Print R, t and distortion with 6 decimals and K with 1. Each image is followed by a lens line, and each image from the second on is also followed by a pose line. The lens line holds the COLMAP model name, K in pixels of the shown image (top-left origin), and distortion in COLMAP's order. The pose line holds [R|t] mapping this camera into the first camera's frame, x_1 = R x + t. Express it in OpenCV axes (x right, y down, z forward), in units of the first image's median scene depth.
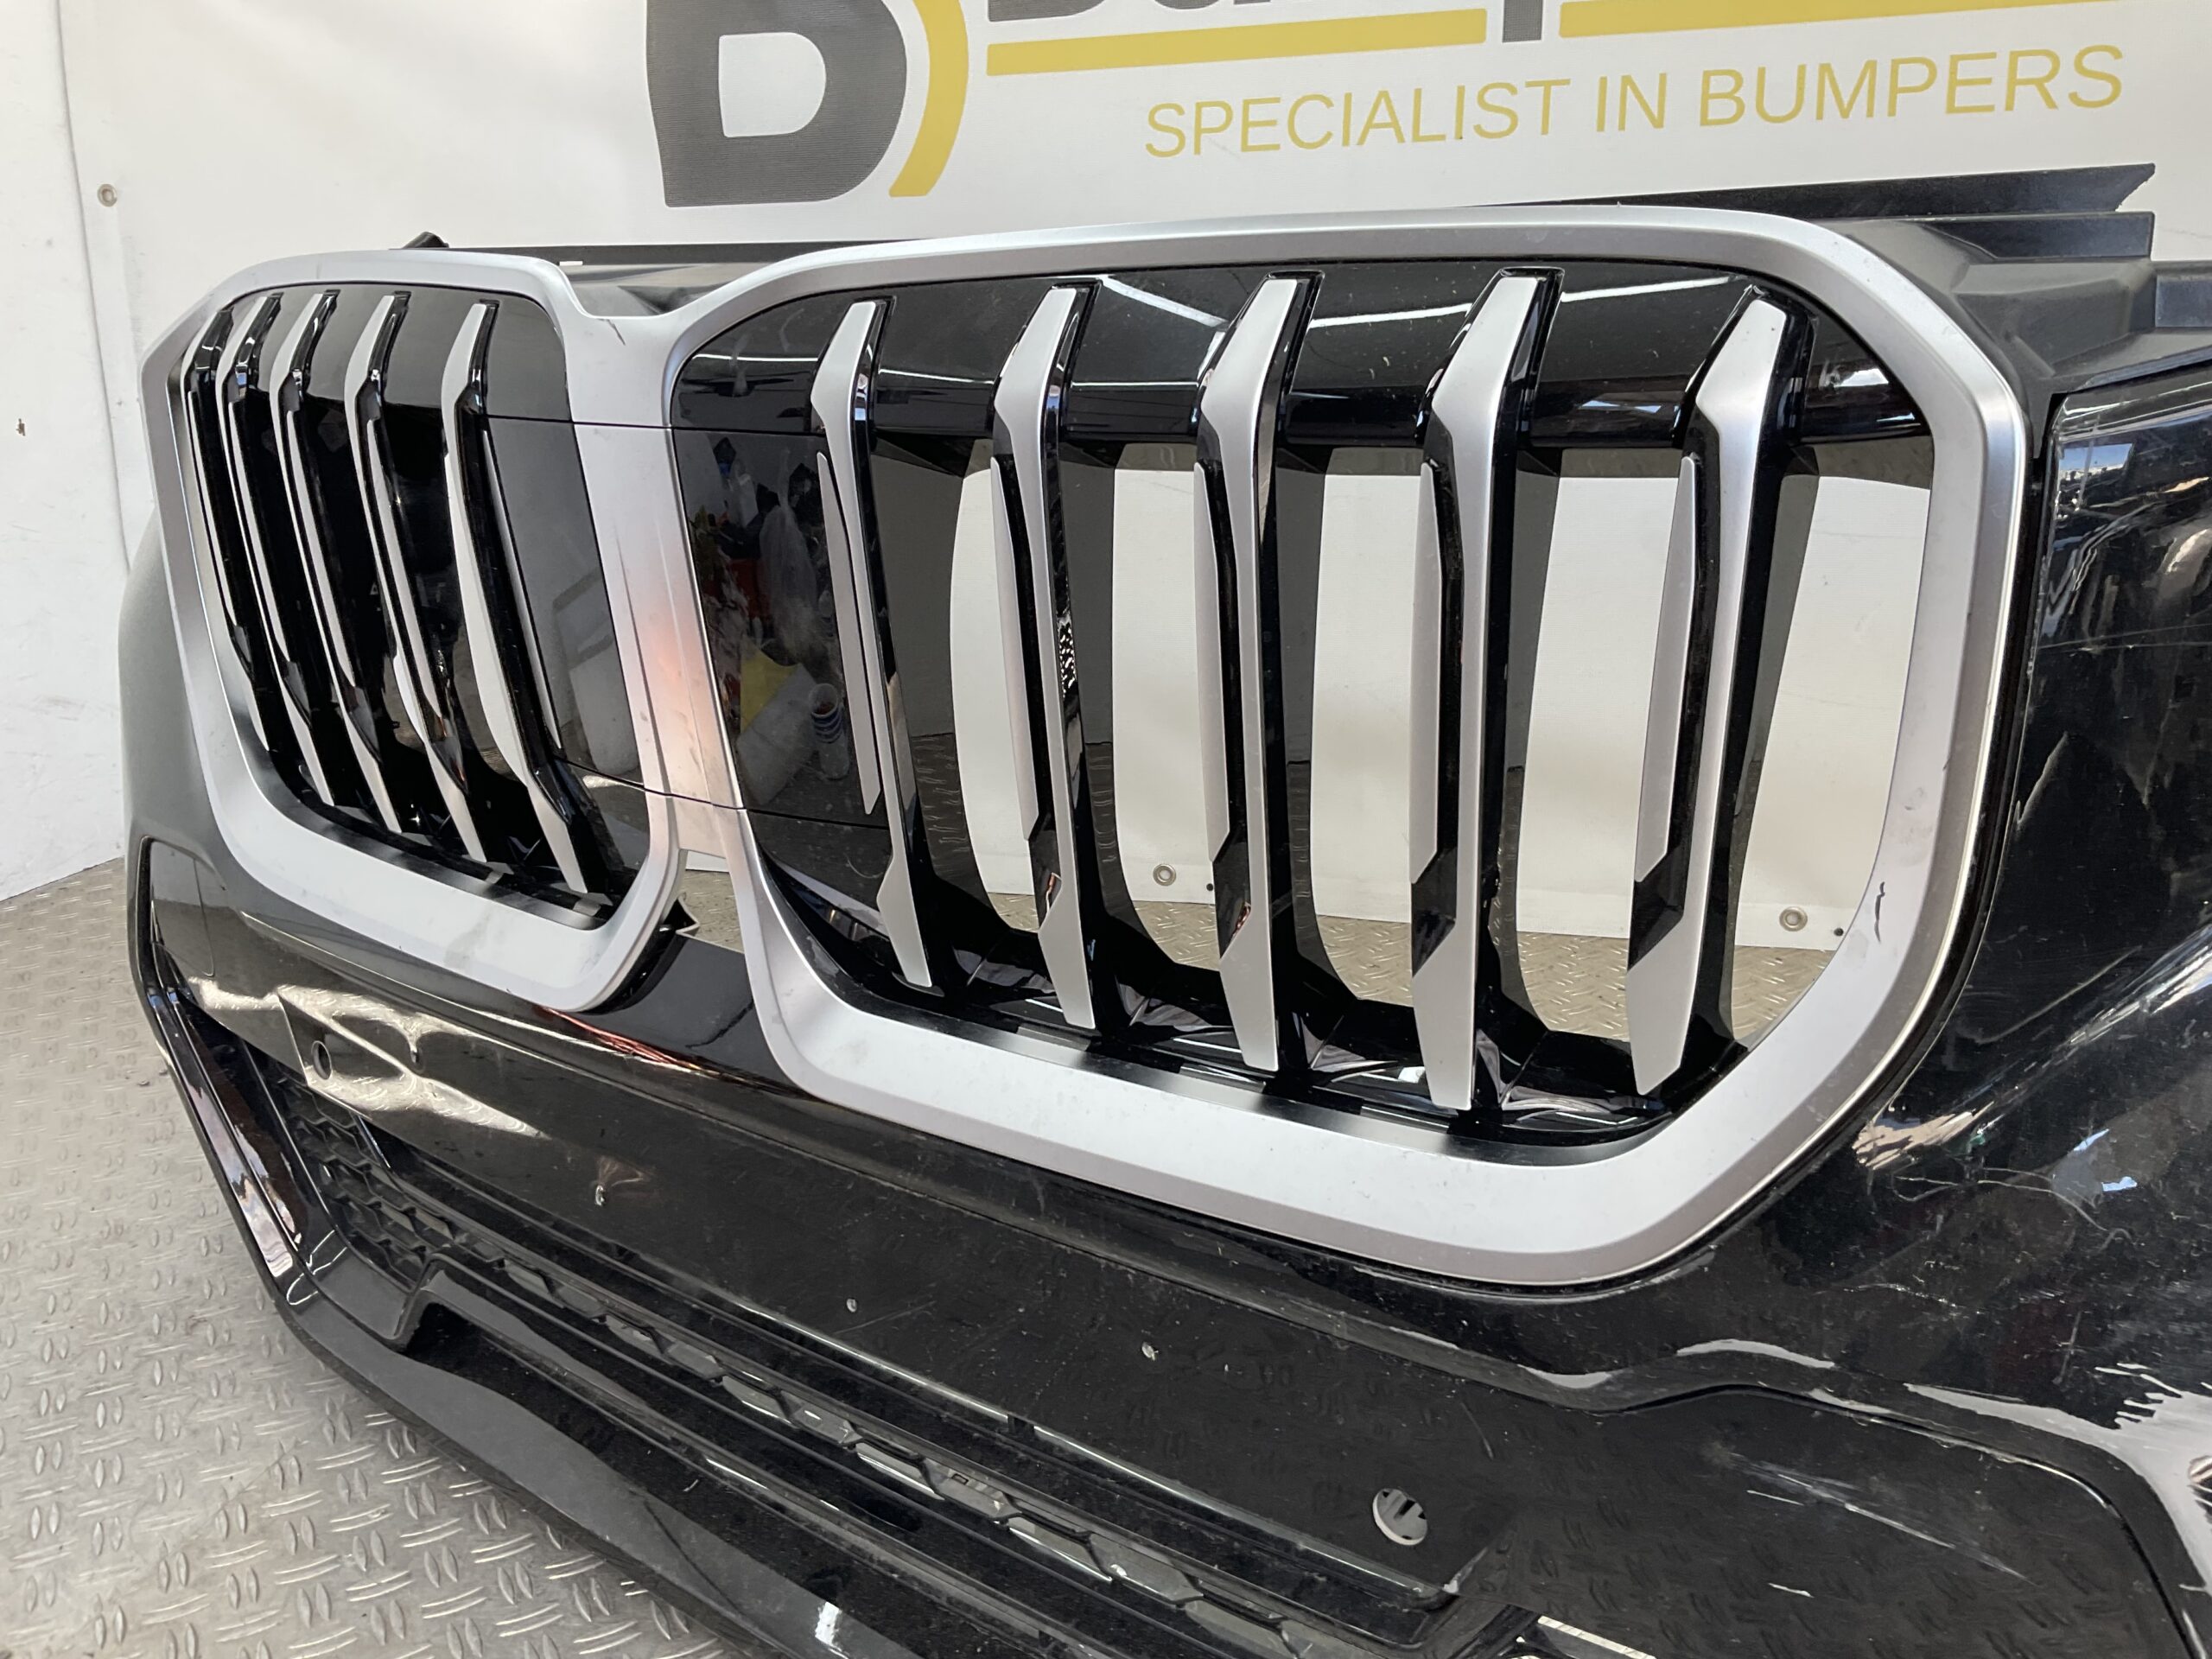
lens RADIAL K [[1845.2, 0, 1102.2], [0, 1845.2, 839.7], [0, 0, 1]] dist [0.029016, -0.071724]
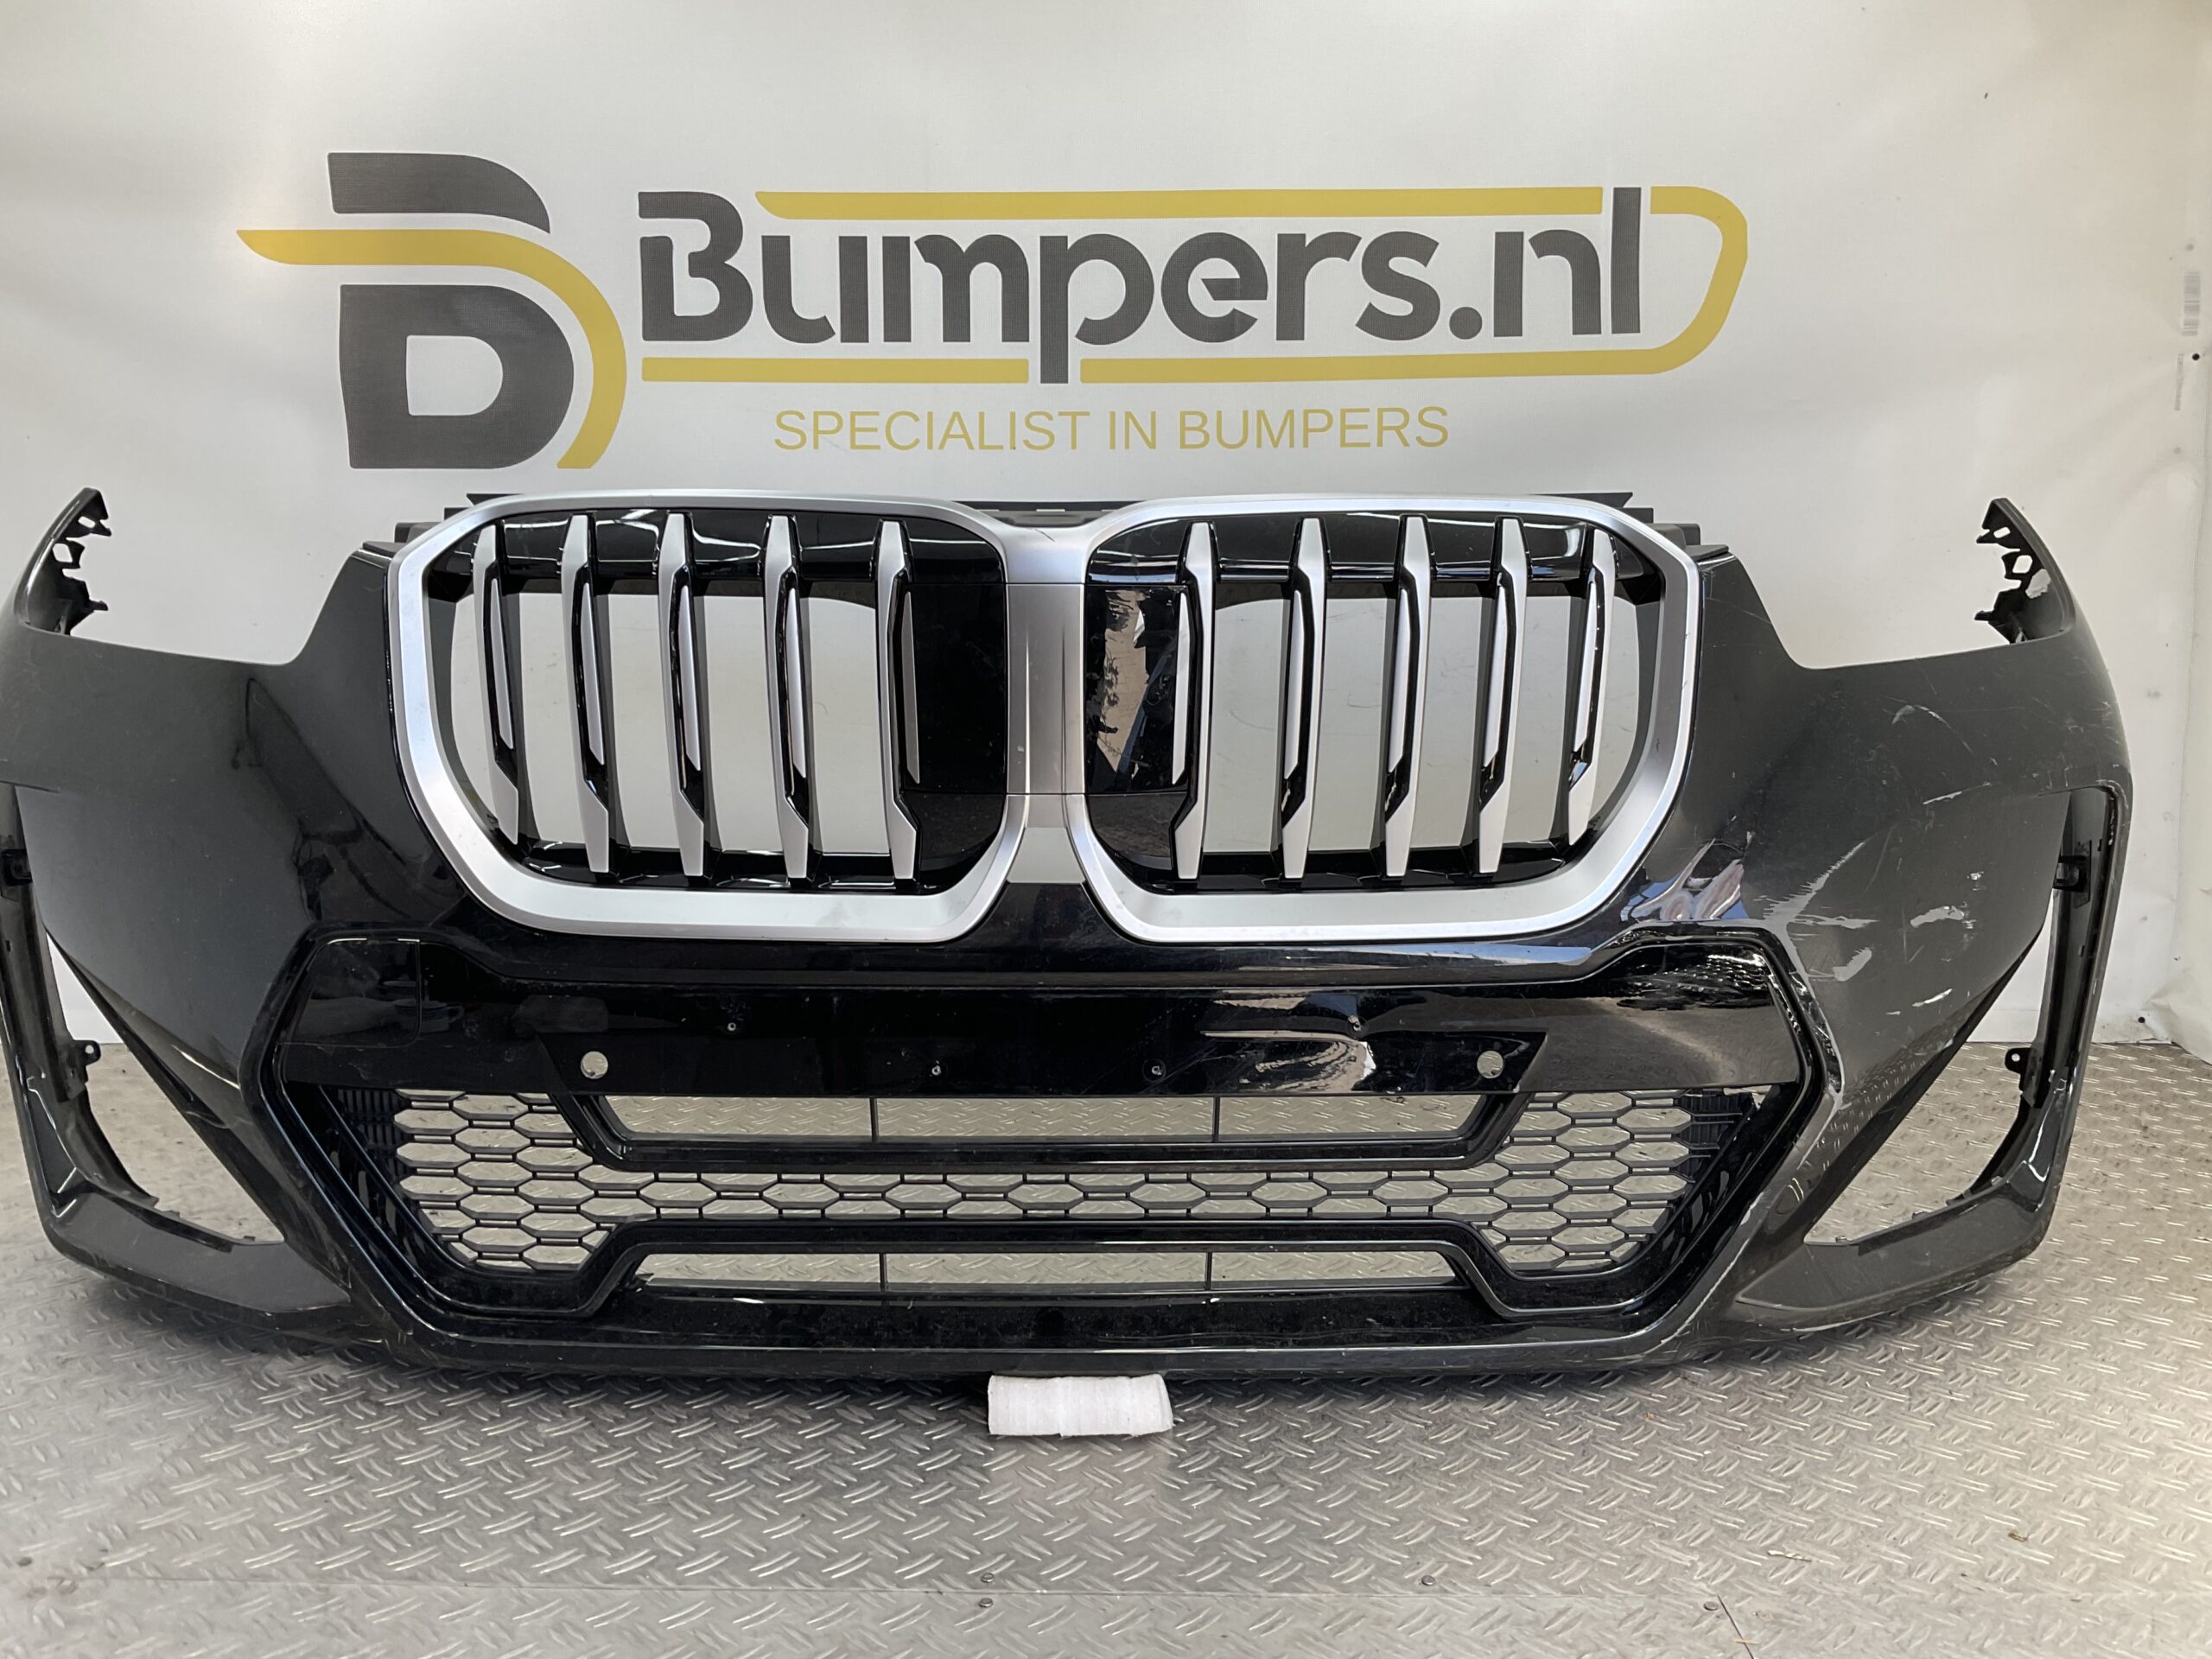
lens RADIAL K [[1826.1, 0, 1106.0], [0, 1826.1, 829.5], [0, 0, 1]] dist [0.135507, -0.291954]
pose [[0.955712, -0.015004, 0.293921, -0.159151], [0.058124, 0.988651, -0.138528, 0.101882], [-0.288507, 0.149477, 0.945738, -0.290900]]
